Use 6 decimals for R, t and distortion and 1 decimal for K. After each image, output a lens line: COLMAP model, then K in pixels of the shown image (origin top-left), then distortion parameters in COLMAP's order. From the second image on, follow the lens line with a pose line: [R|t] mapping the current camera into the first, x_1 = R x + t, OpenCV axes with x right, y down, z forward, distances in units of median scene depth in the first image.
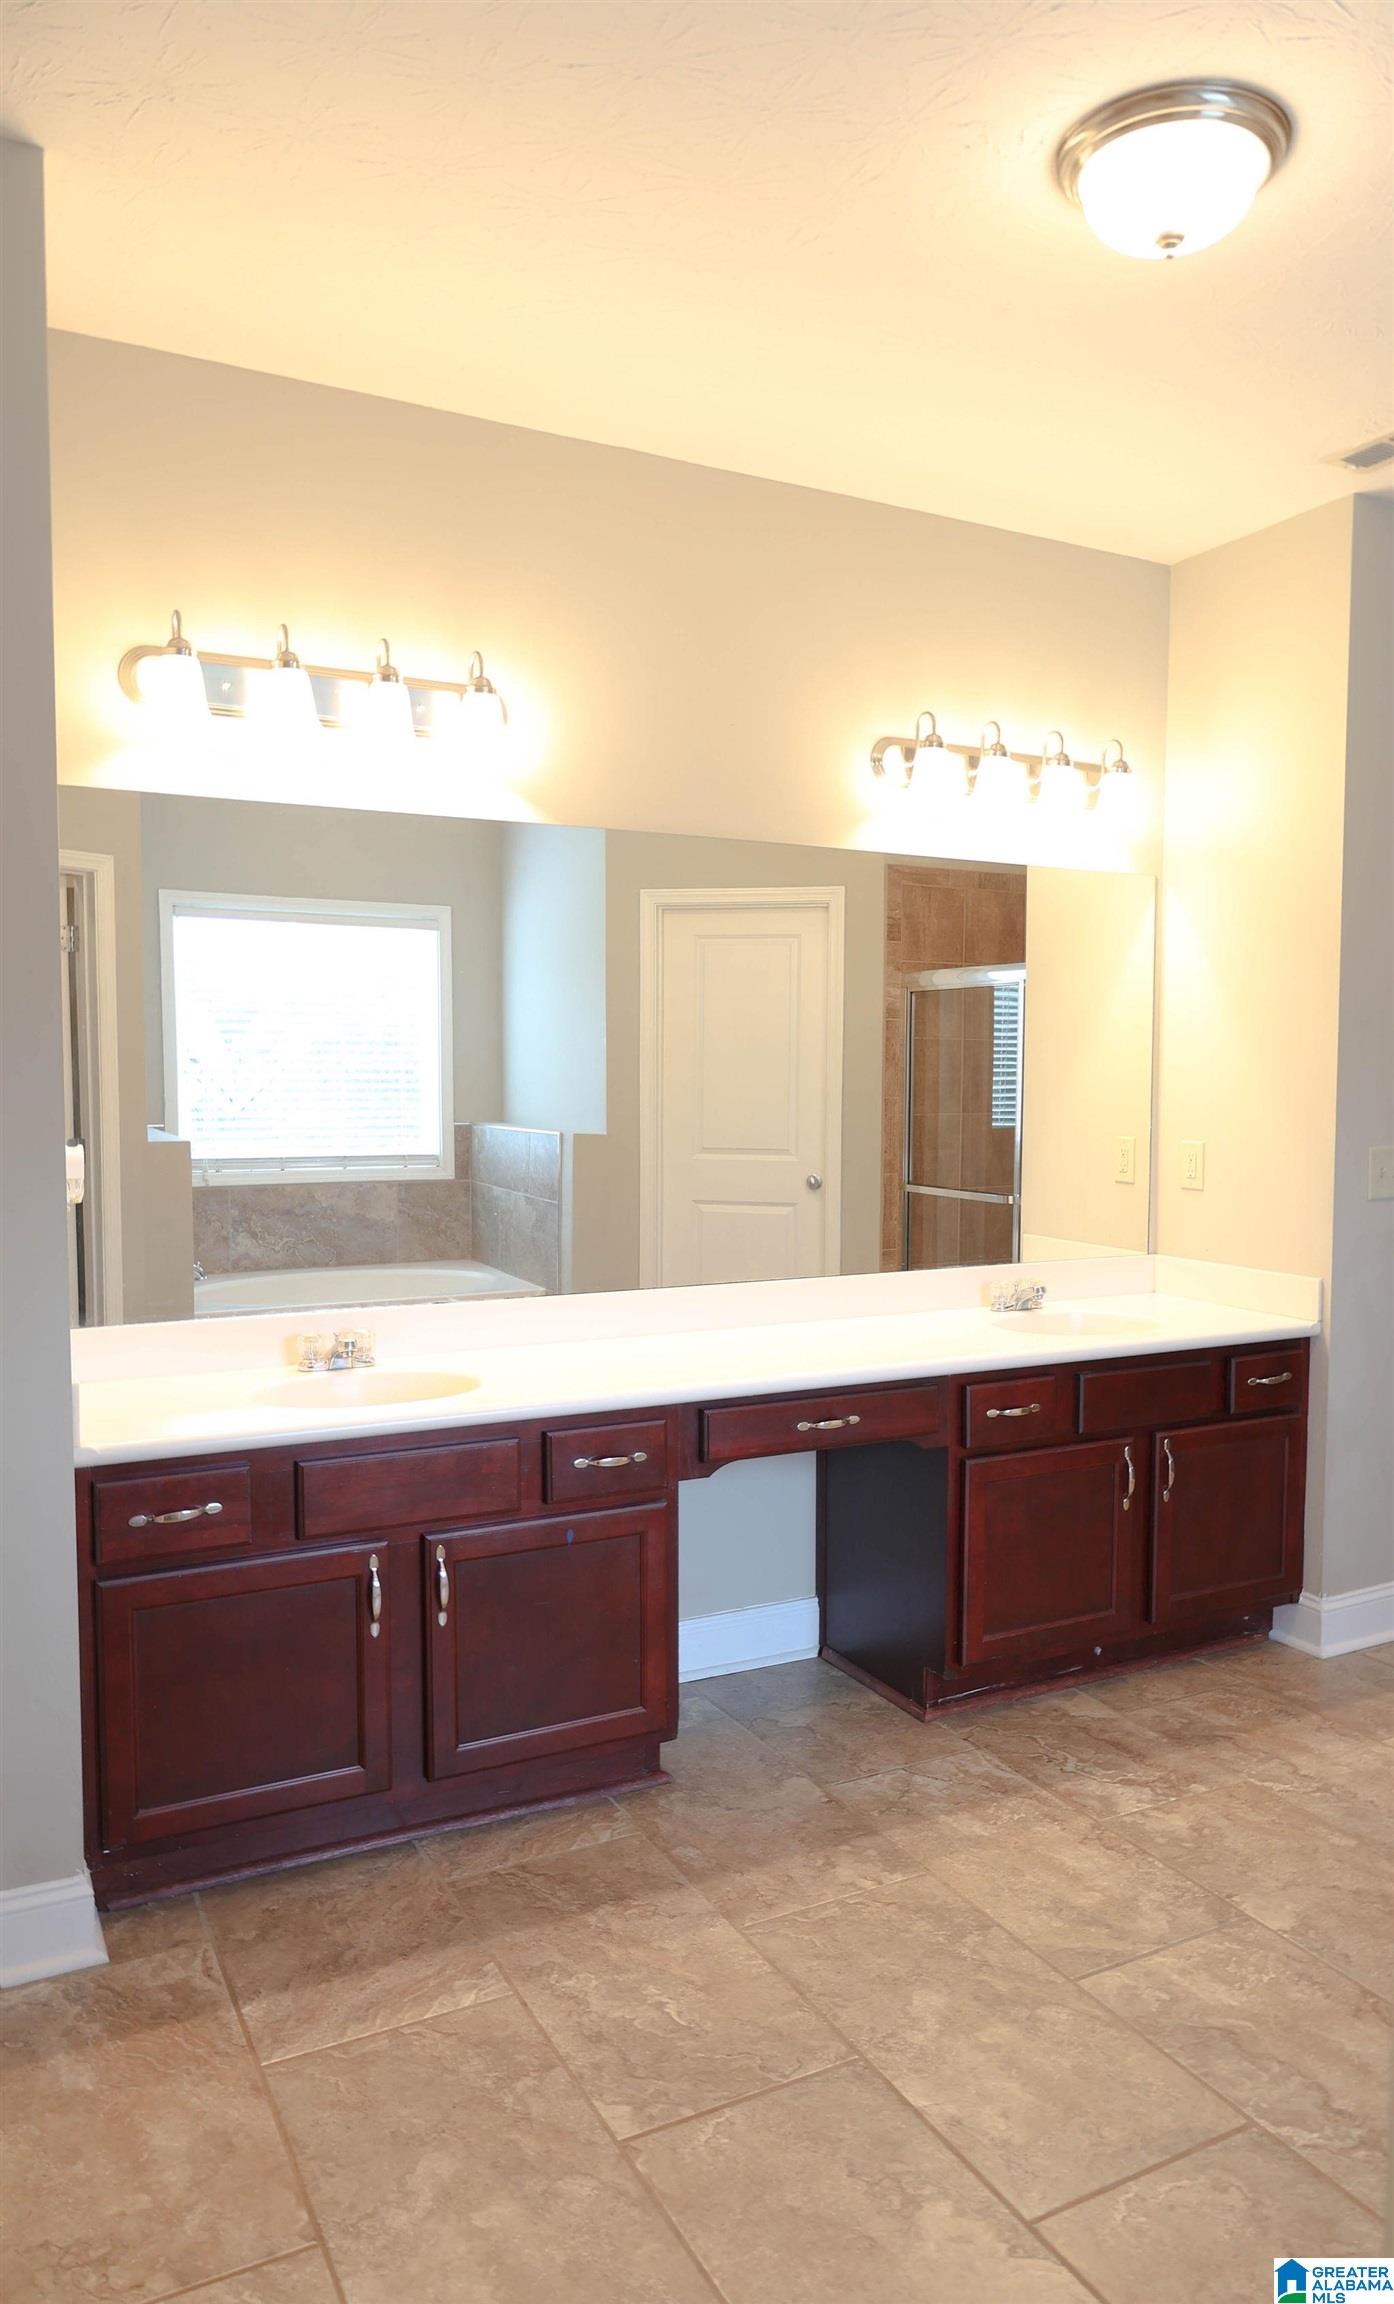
lens RADIAL K [[1591.9, 0, 770.0], [0, 1591.9, 1186.9], [0, 0, 1]] dist [0.004772, -0.000756]
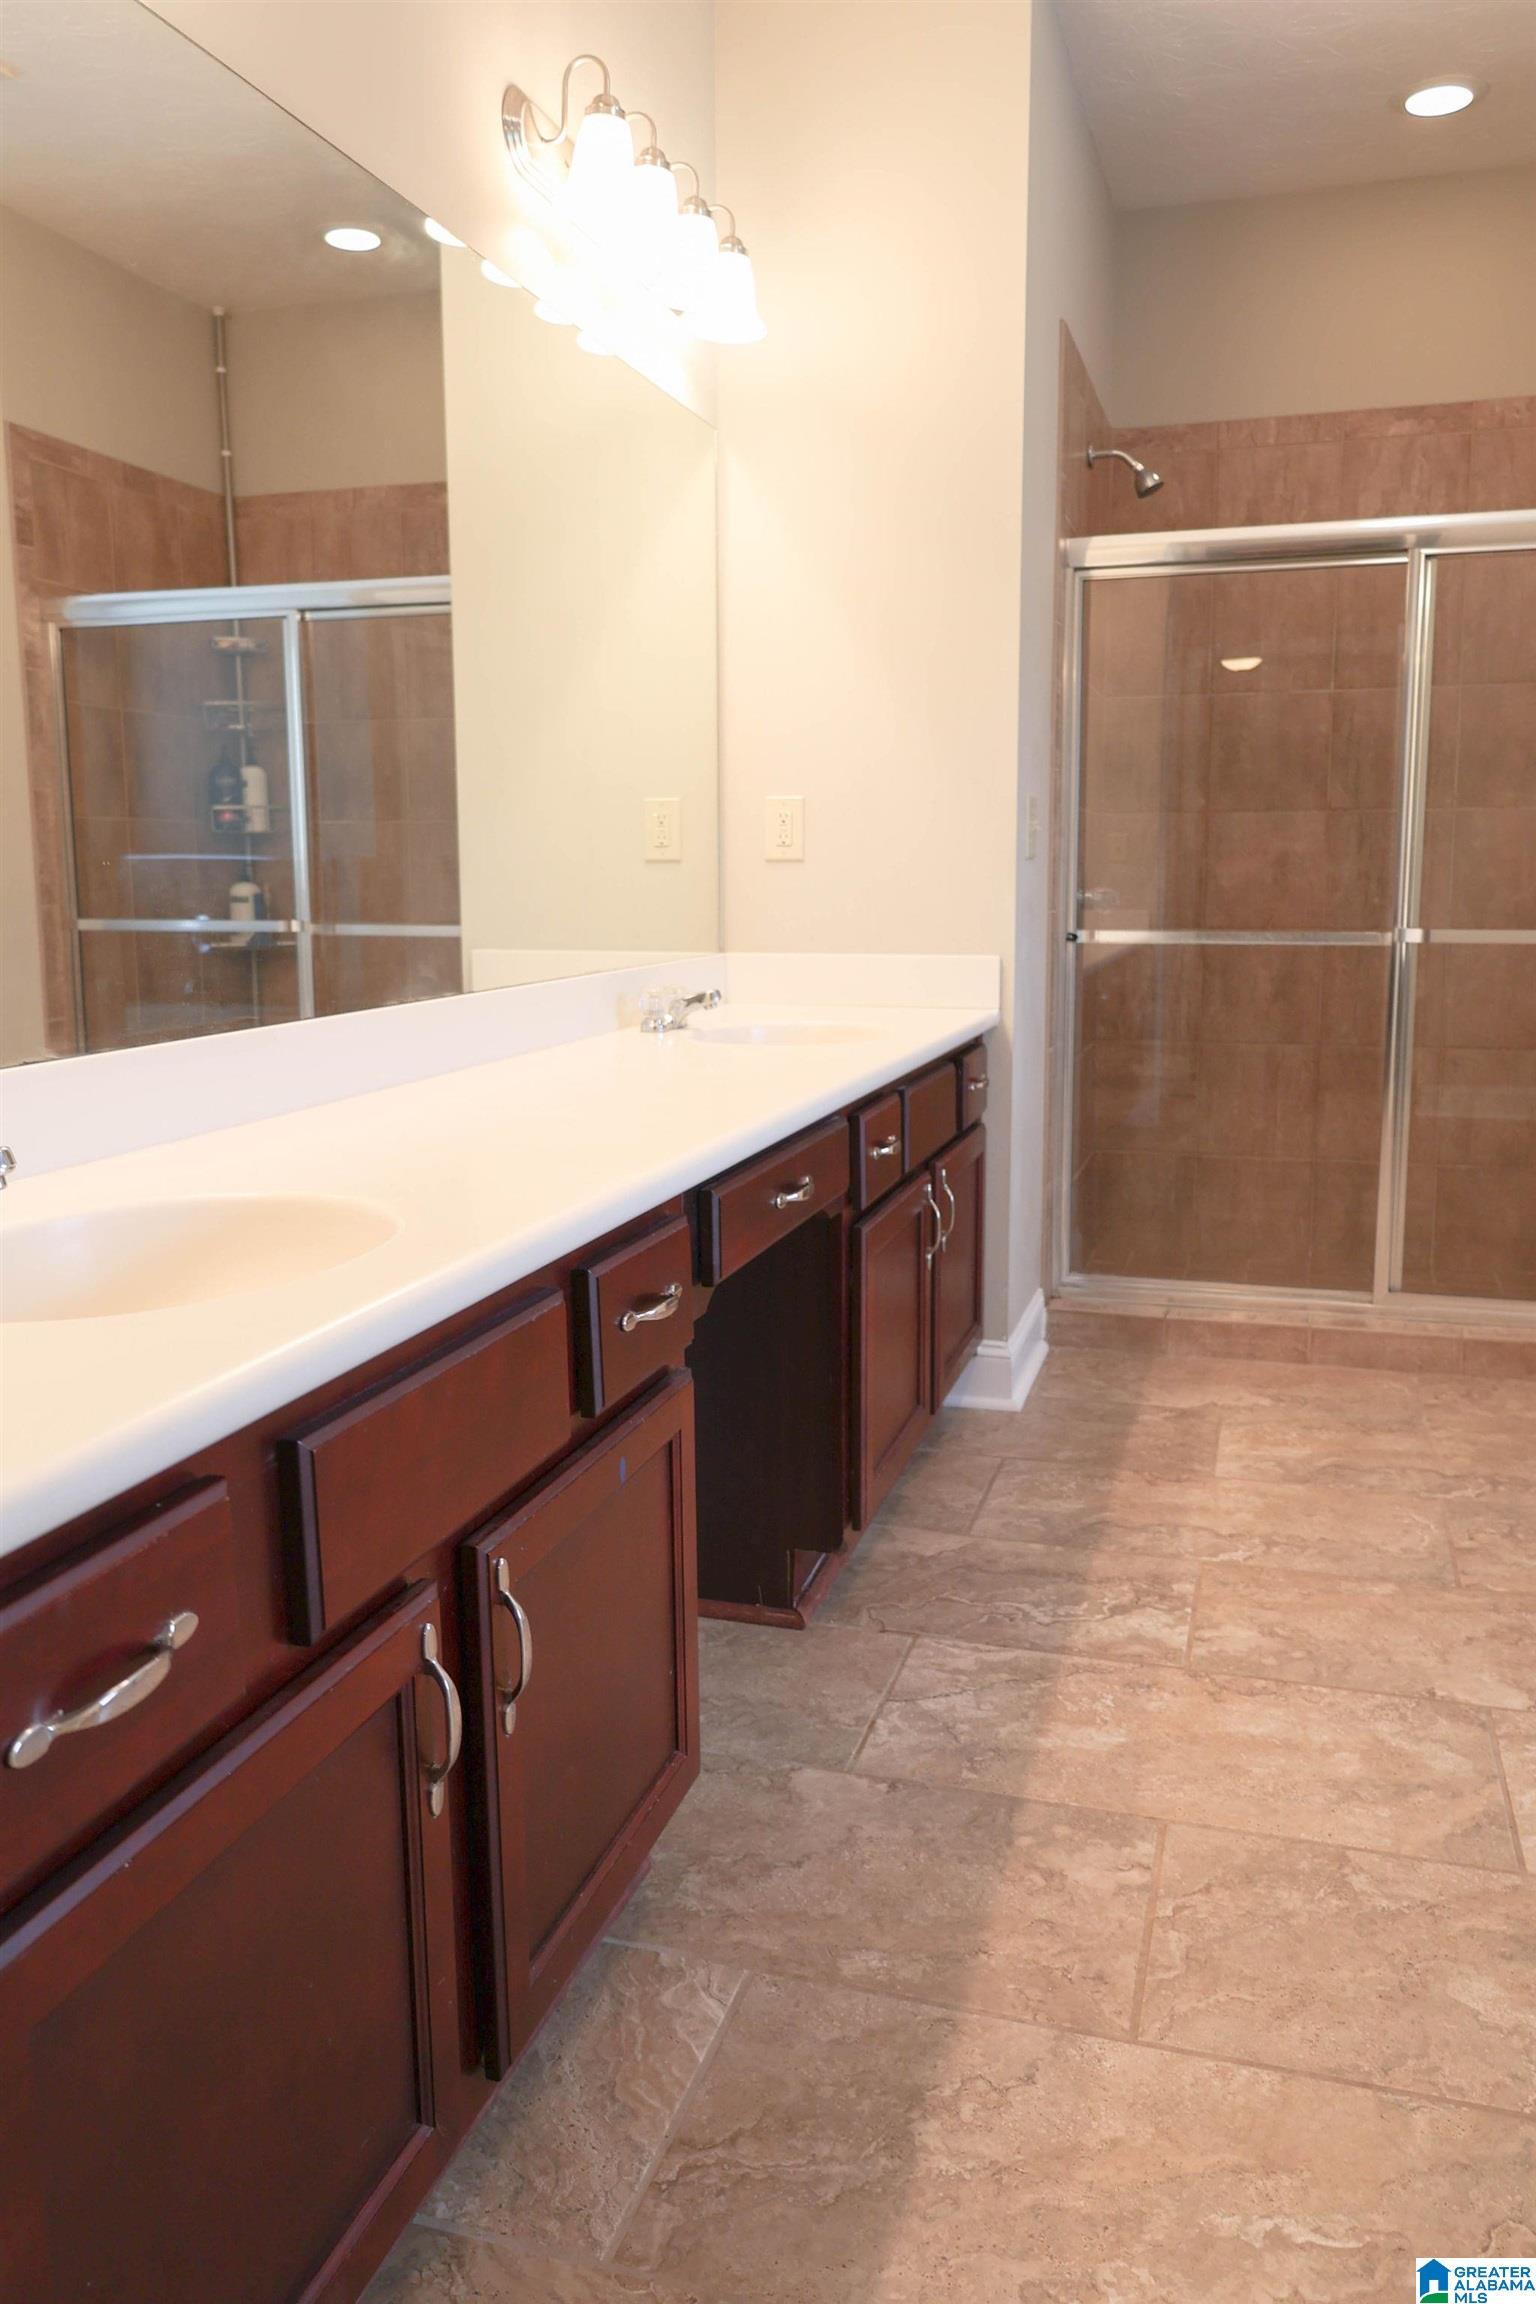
lens RADIAL K [[1676.7, 0, 769.6], [0, 1676.7, 1142.5], [0, 0, 1]] dist [-0.003300, -0.004109]
pose [[0.714946, -0.120323, 0.688749, -0.367443], [0.059327, 0.991968, 0.111711, 0.053619], [-0.696658, -0.039006, 0.716342, 0.506881]]
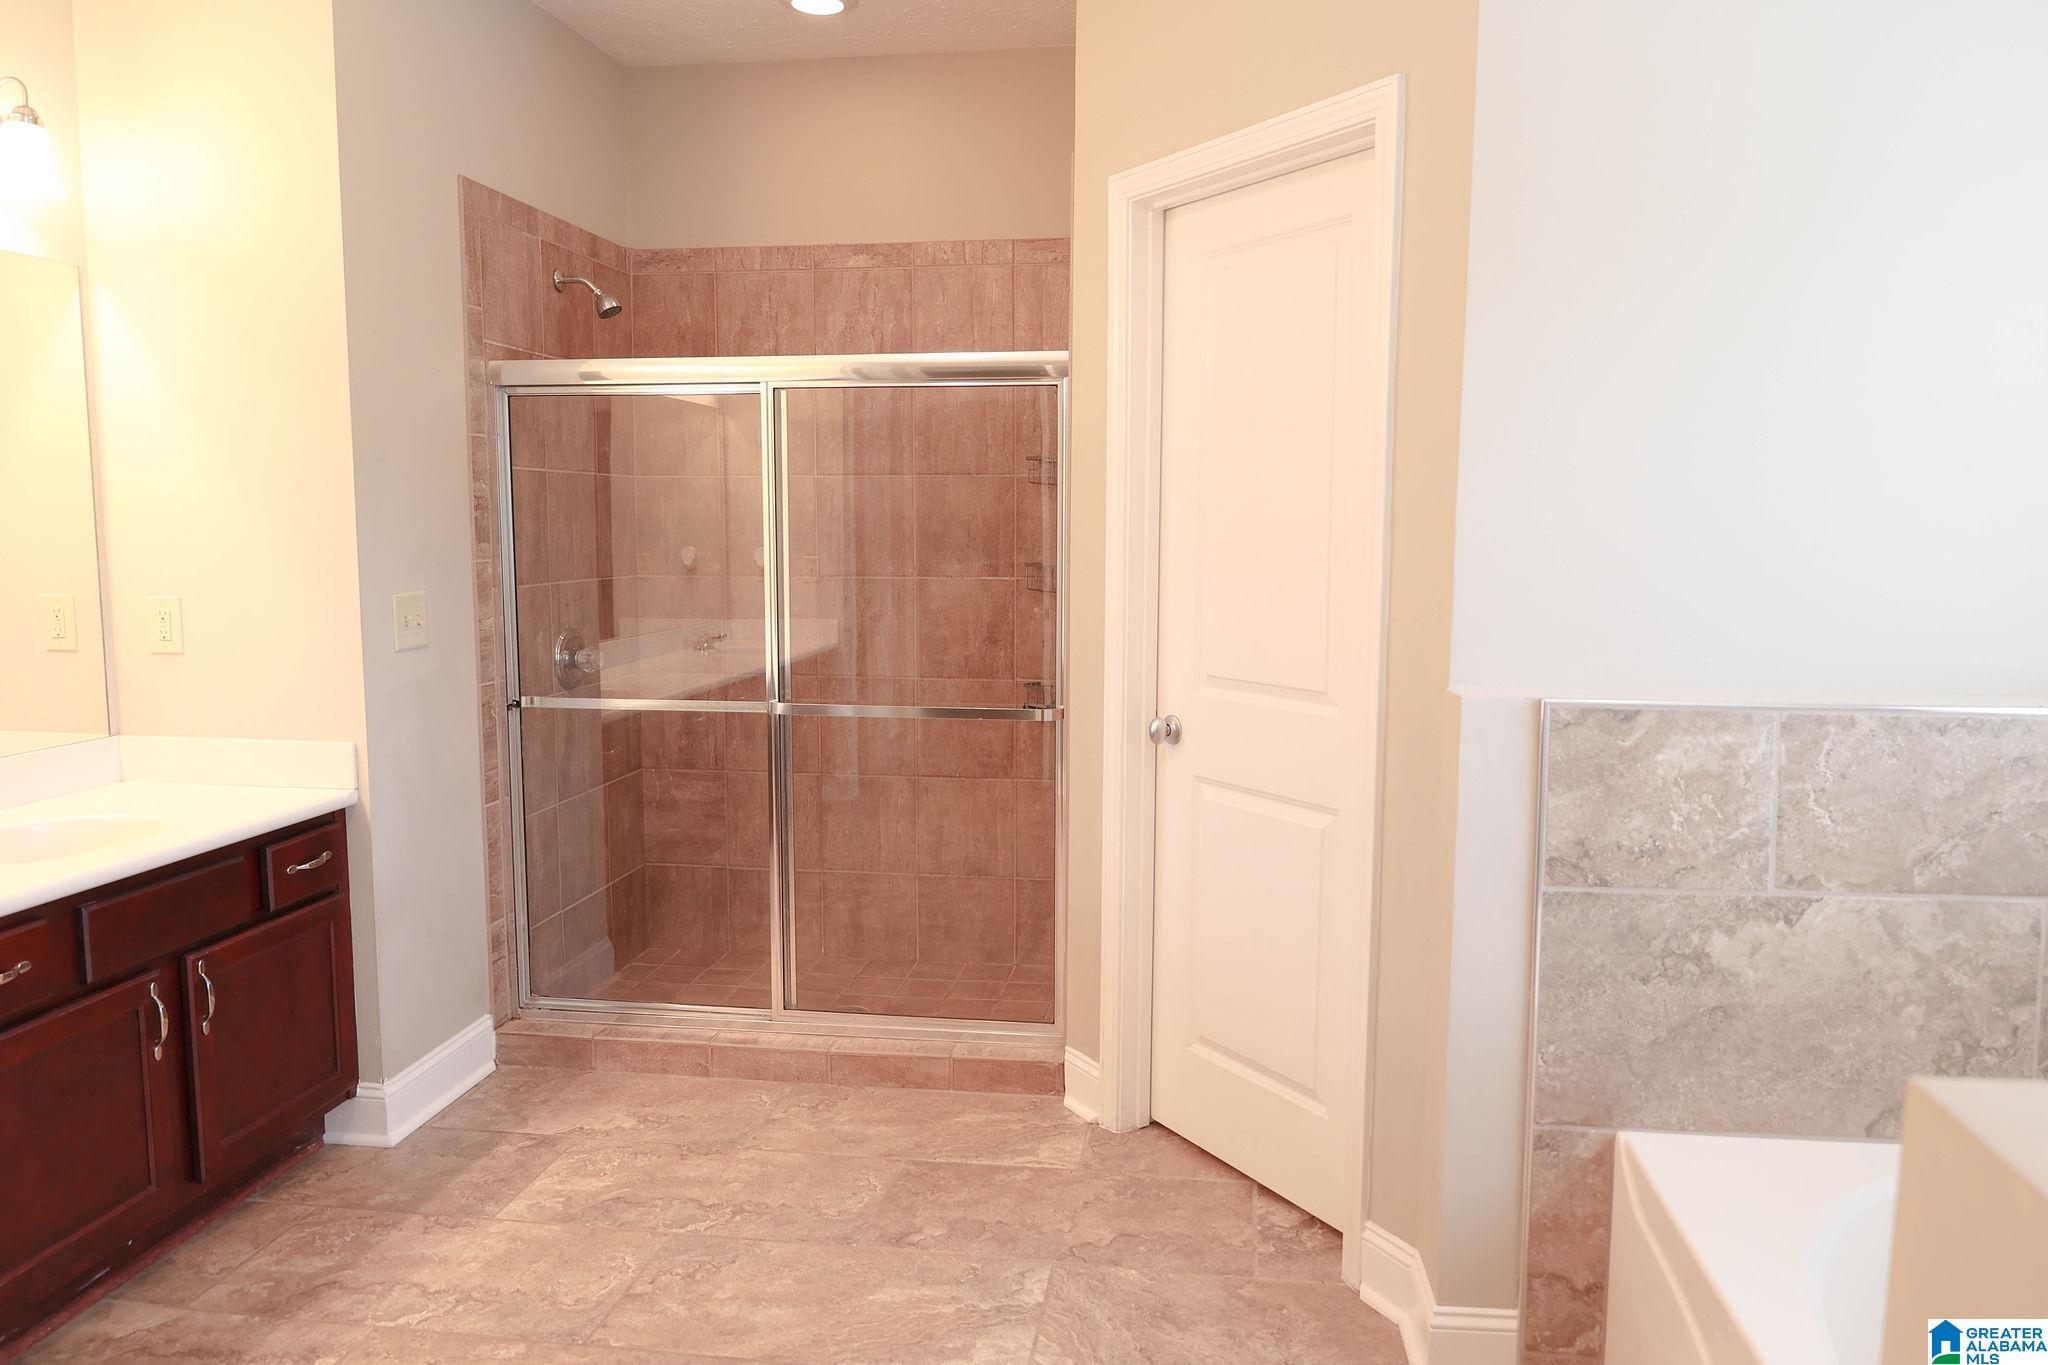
lens RADIAL K [[1407.7, 0, 1033.4], [0, 1407.7, 689.9], [0, 0, 1]] dist [0.015051, -0.009168]
pose [[0.608595, -0.098331, 0.787365, -0.053422], [0.055836, 0.995139, 0.081121, -0.017268], [-0.791514, -0.005407, 0.611127, 0.217917]]
